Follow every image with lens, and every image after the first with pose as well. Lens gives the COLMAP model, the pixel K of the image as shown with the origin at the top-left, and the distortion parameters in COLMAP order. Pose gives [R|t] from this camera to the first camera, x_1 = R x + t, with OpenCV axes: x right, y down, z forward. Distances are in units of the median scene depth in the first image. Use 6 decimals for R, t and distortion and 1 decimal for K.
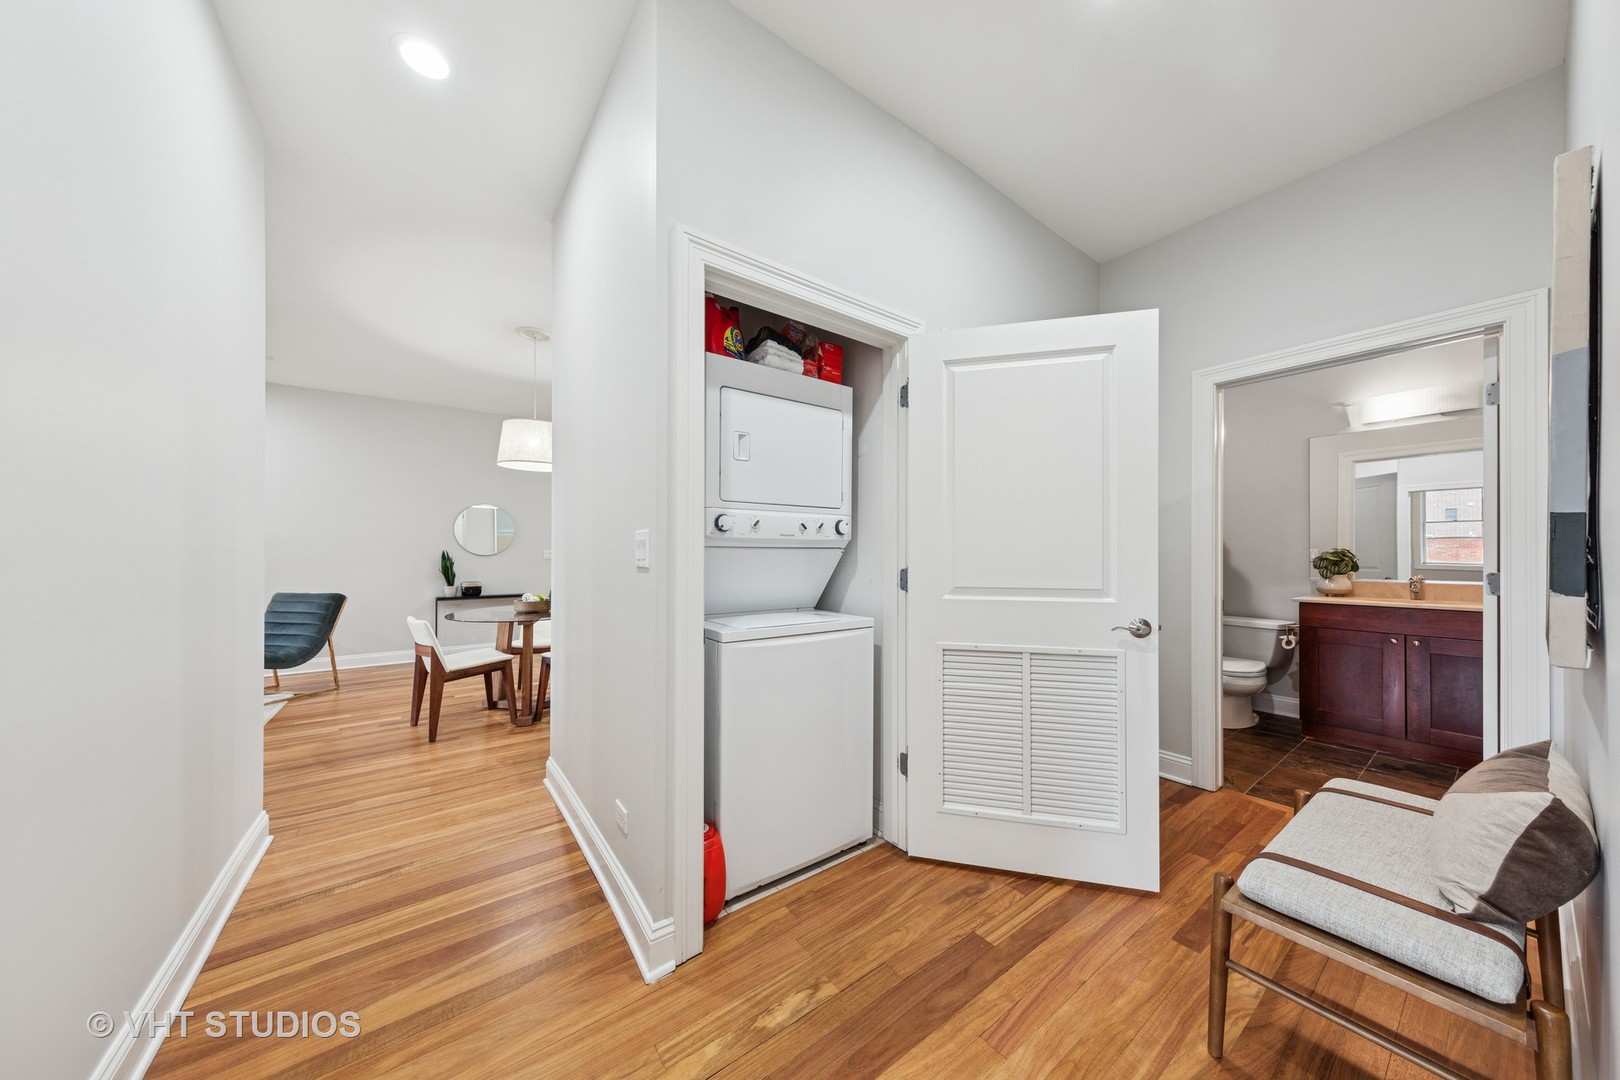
lens RADIAL K [[522.2, 0, 819.7], [0, 522.2, 554.5], [0, 0, 1]] dist [0.005379, -0.000041]
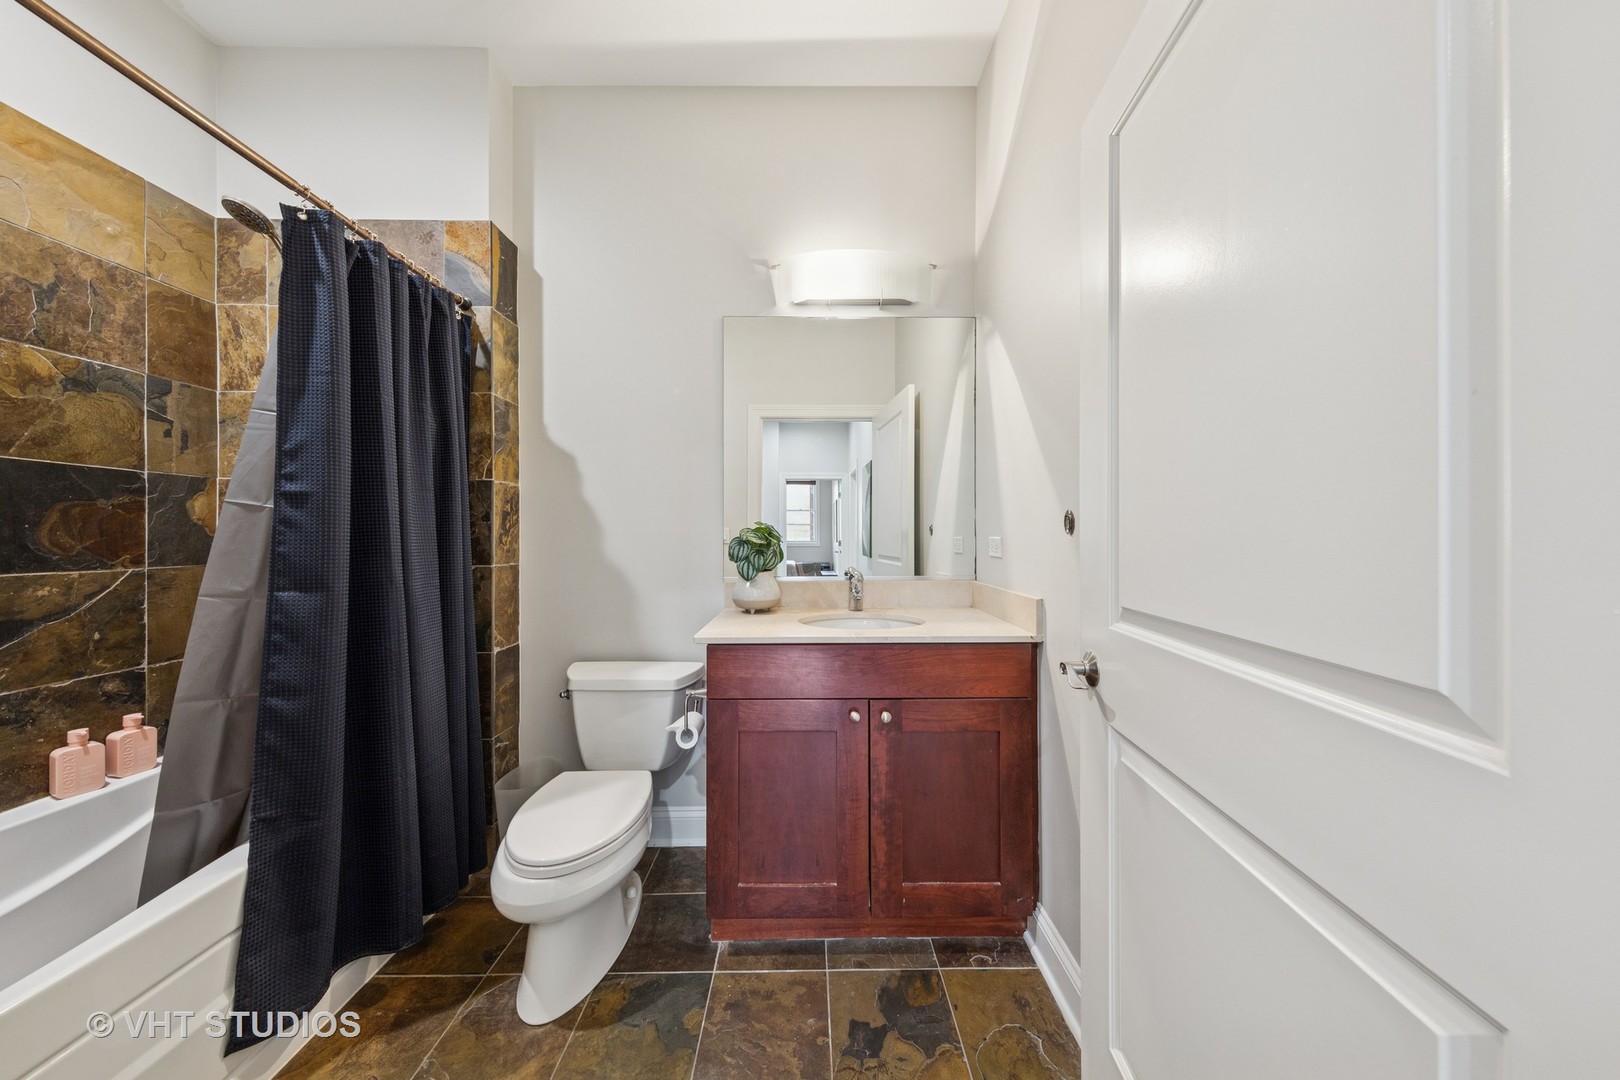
lens RADIAL K [[514.8, 0, 811.4], [0, 514.8, 537.7], [0, 0, 1]] dist [0.005713, -0.000125]
pose [[0.600731, -0.001454, 0.799450, 0.601160], [-0.002220, 0.999991, 0.003487, 0.002577], [-0.799448, -0.003869, 0.600723, 0.647653]]
